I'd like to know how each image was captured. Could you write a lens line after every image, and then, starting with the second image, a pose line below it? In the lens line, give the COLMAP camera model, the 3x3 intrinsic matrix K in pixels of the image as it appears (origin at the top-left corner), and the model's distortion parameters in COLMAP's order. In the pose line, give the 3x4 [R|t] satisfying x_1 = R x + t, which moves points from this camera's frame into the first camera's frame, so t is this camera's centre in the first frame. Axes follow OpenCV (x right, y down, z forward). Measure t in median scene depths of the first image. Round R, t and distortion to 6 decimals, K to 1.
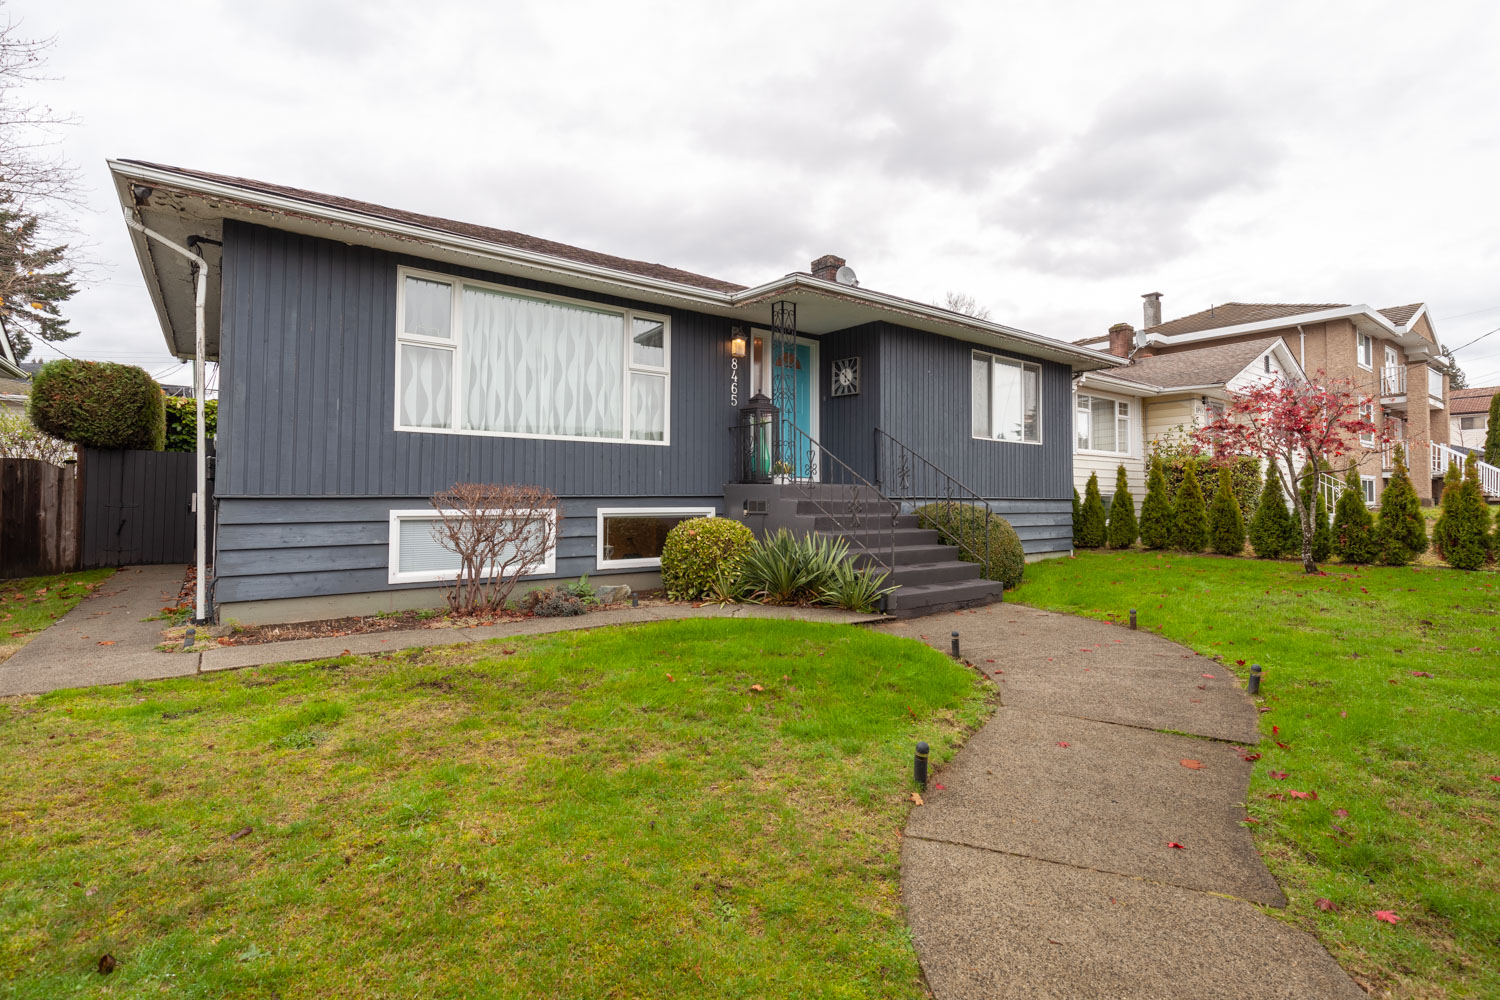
lens RADIAL K [[681.8, 0, 810.2], [0, 681.8, 457.1], [0, 0, 1]] dist [0.008540, -0.000475]
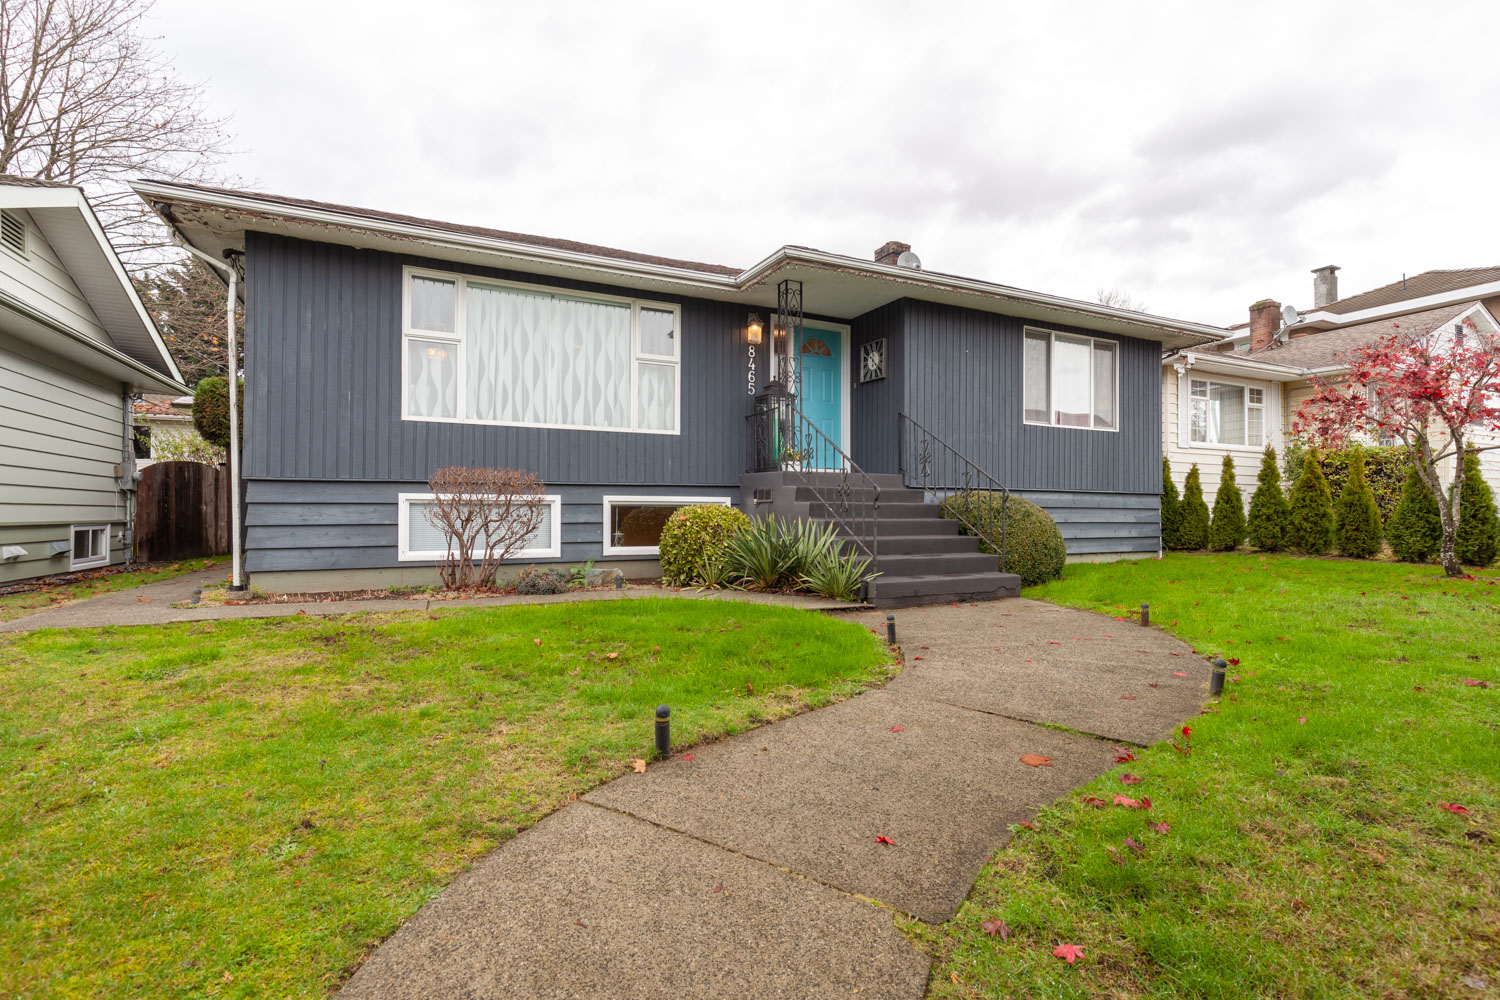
lens RADIAL K [[681.8, 0, 787.6], [0, 681.8, 482.3], [0, 0, 1]] dist [0.008540, -0.000475]
pose [[0.976792, -0.010518, -0.213934, 0.201036], [0.014808, 0.999720, 0.018458, 0.045523], [0.213680, -0.021197, 0.976674, 0.070856]]
